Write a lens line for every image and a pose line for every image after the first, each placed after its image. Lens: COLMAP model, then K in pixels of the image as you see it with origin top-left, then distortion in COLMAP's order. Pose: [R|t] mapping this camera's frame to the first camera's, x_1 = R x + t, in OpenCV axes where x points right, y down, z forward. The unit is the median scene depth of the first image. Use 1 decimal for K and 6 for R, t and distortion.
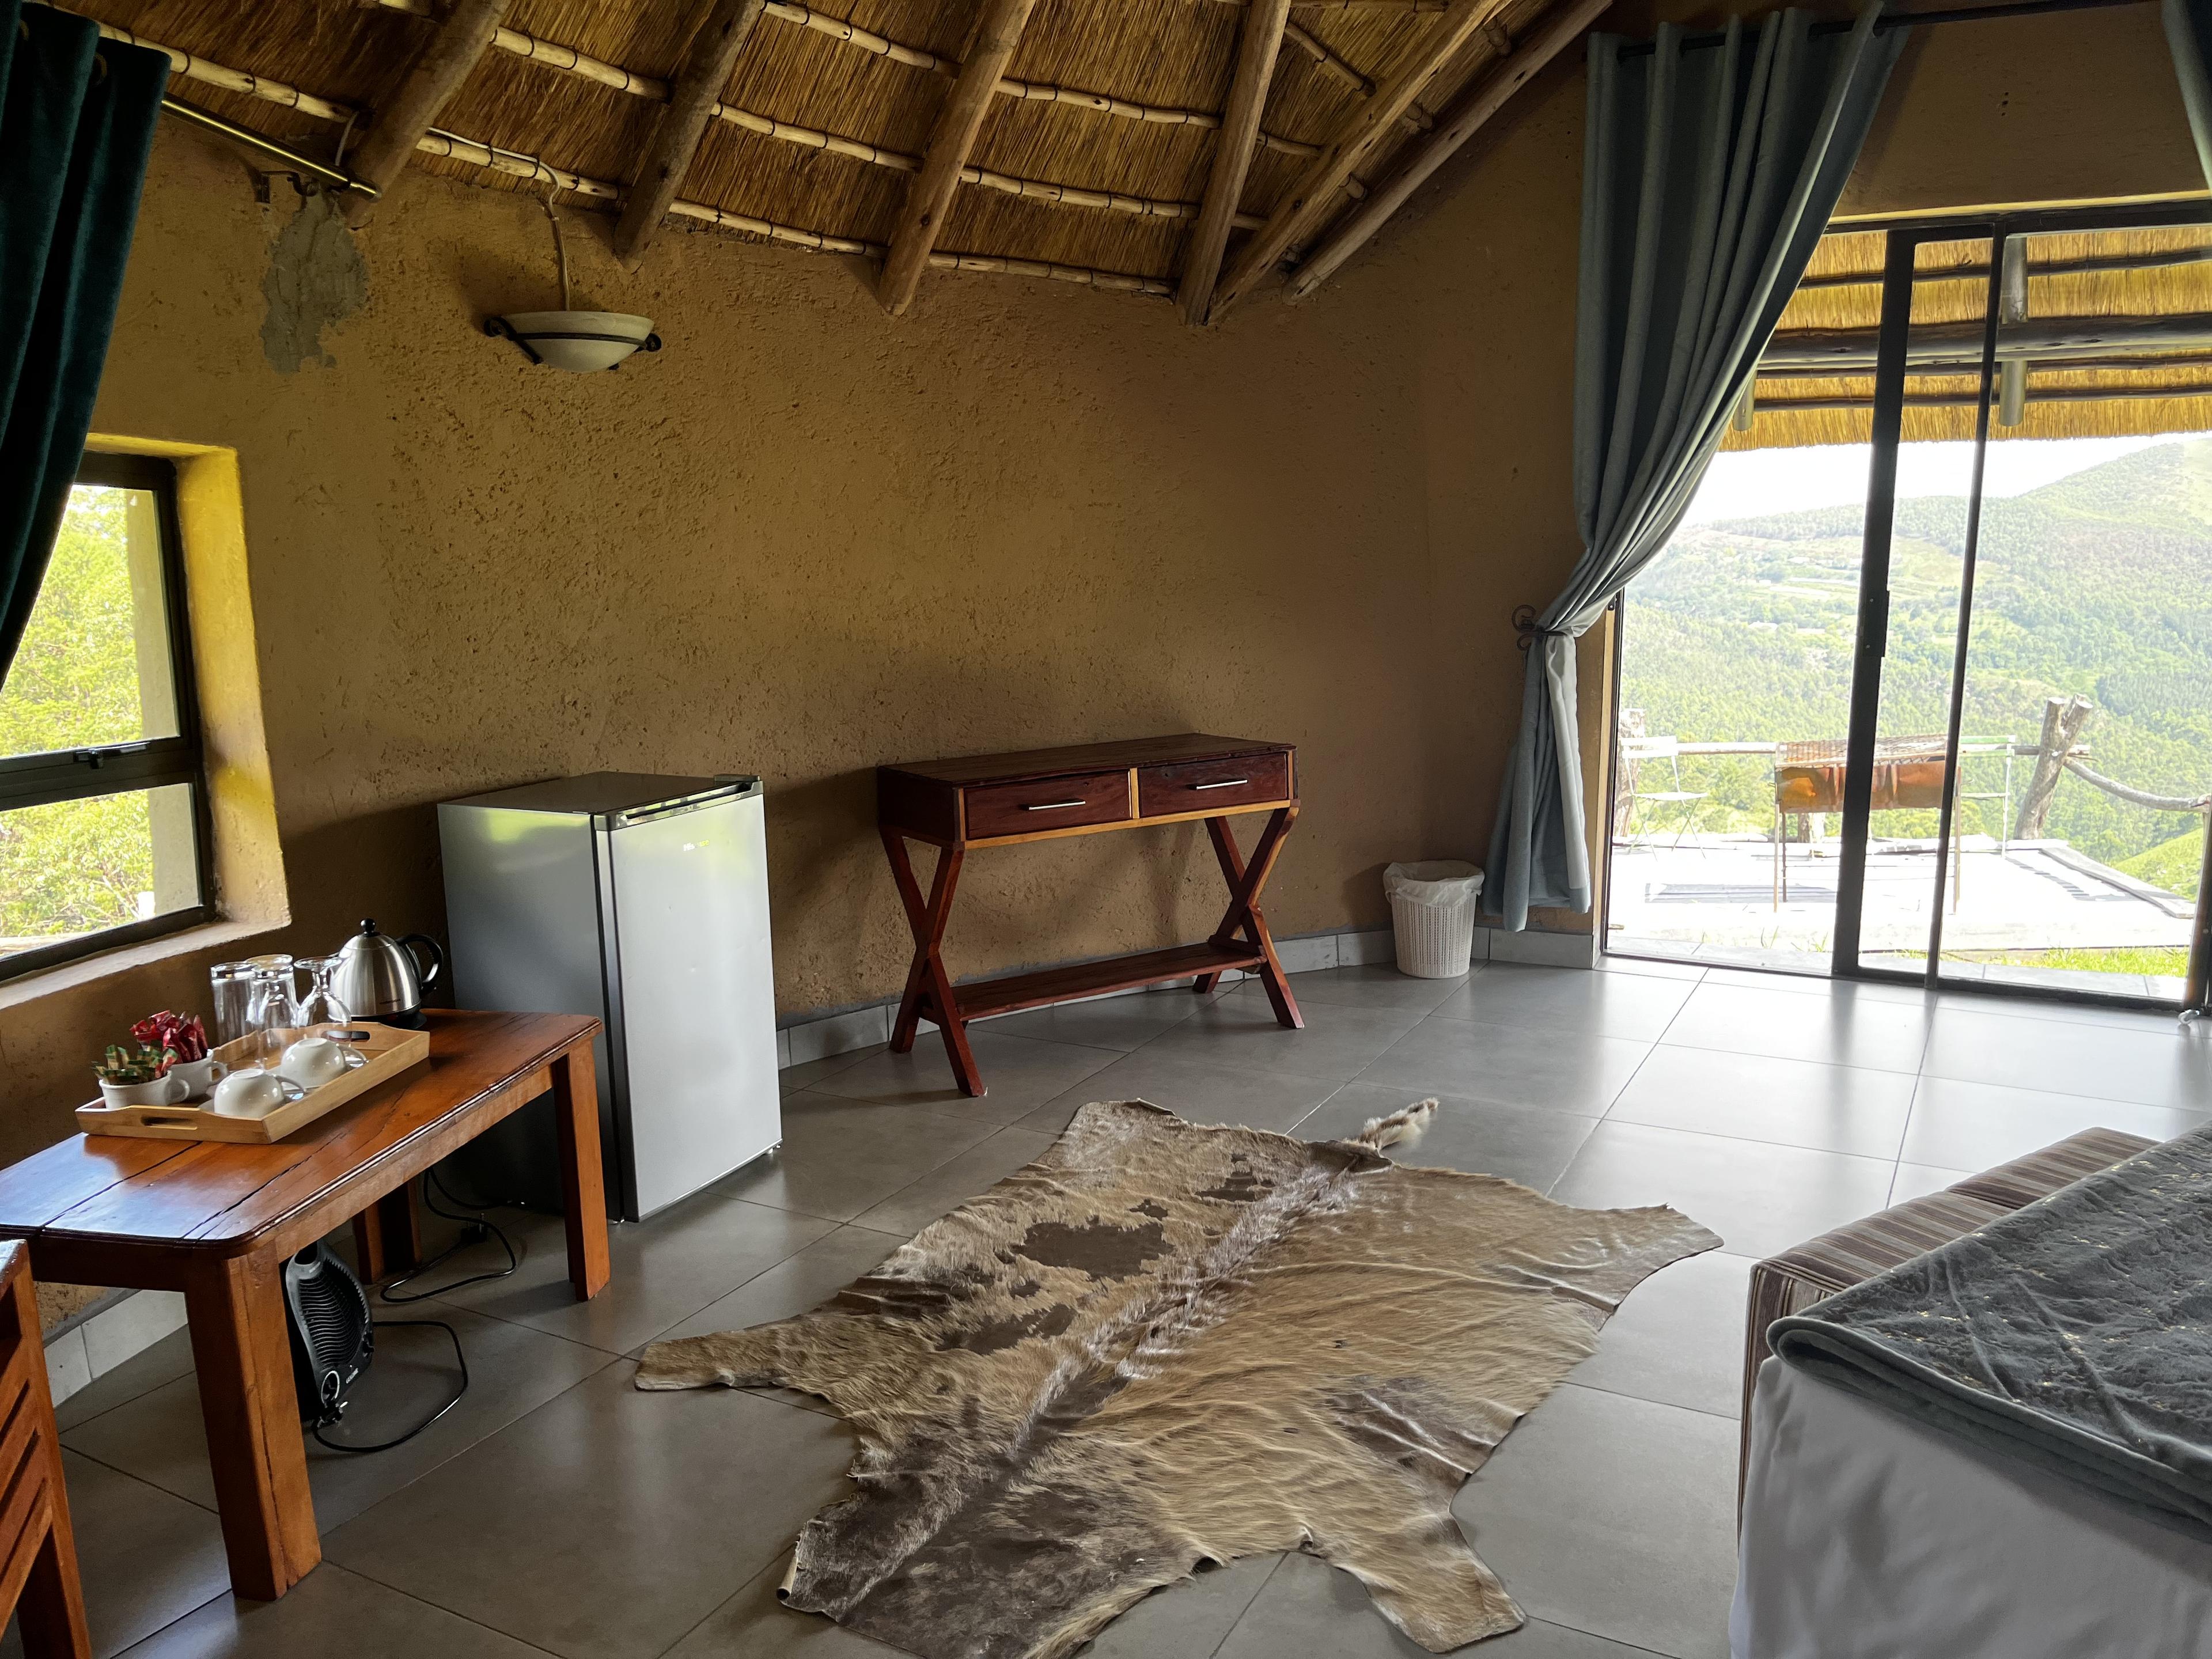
lens RADIAL K [[1672.8, 0, 1100.3], [0, 1672.8, 829.0], [0, 0, 1]] dist [0.023429, -0.013143]
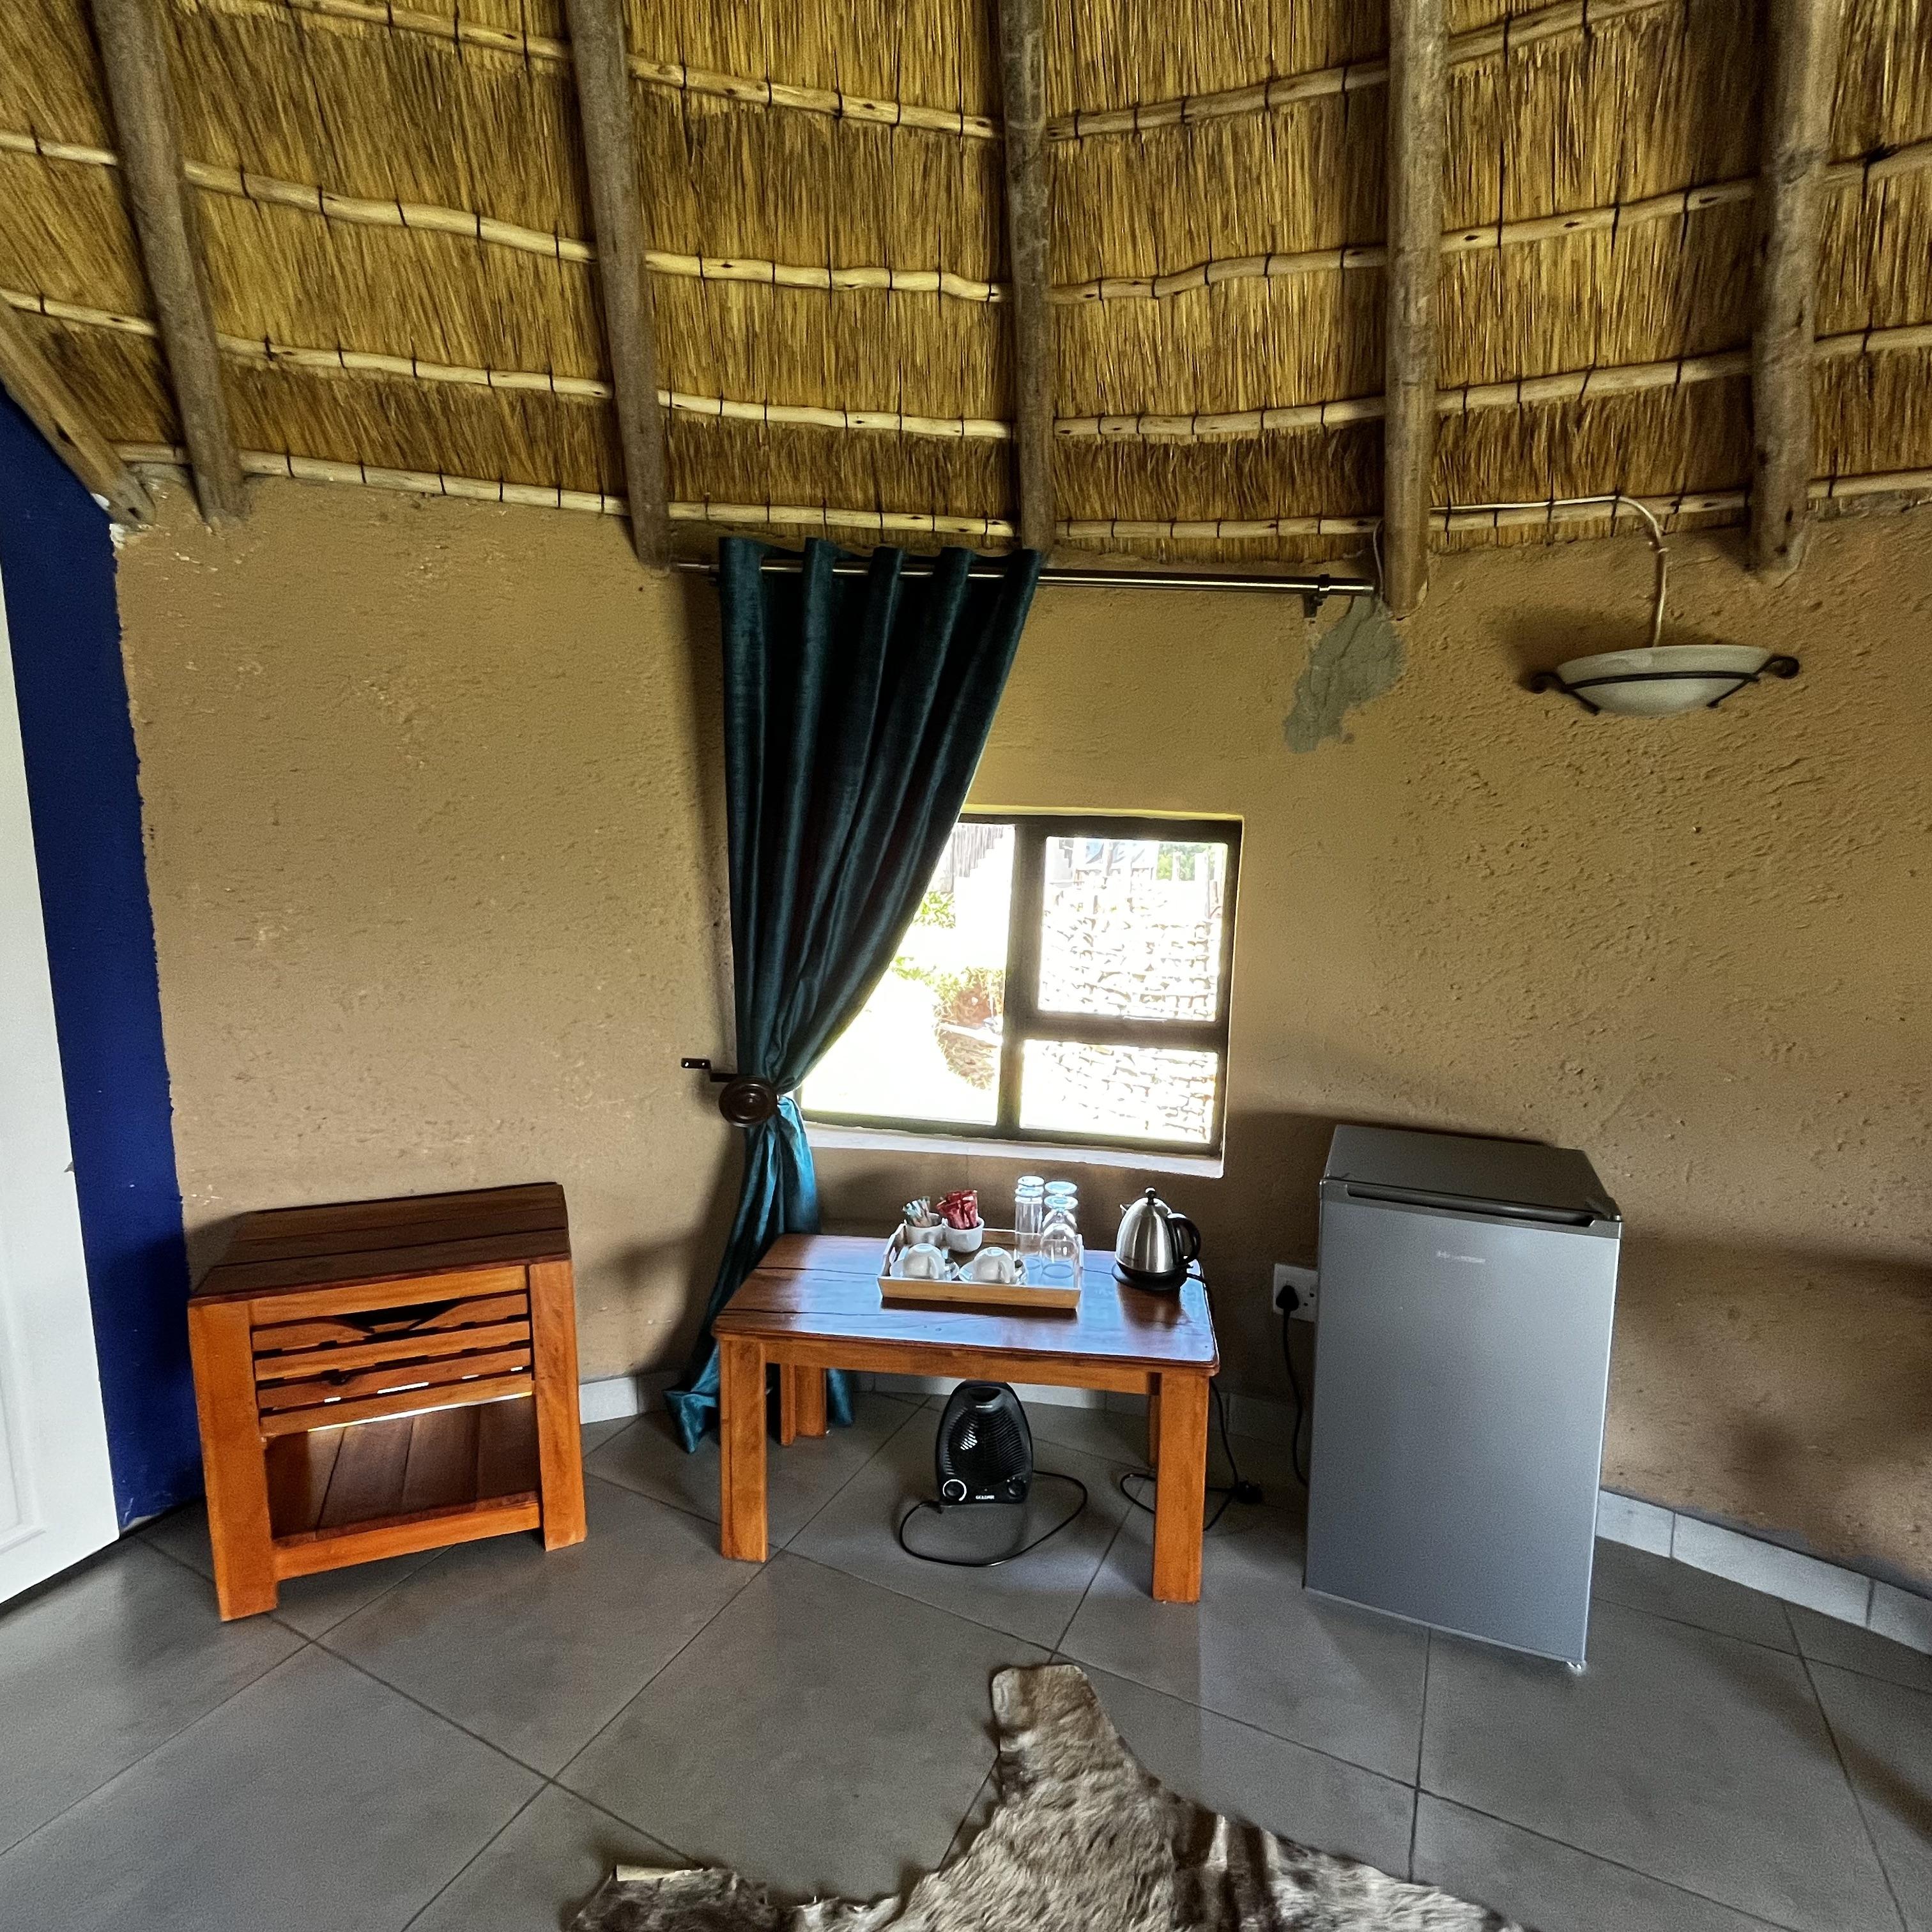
lens RADIAL K [[1046.9, 0, 969.2], [0, 1046.9, 954.9], [0, 0, 1]] dist [-0.002908, 0.001061]
pose [[0.043925, 0.143493, -0.988676, 0.252187], [-0.178473, 0.974839, 0.133555, -0.164673], [0.982964, 0.170585, 0.068429, 0.651617]]
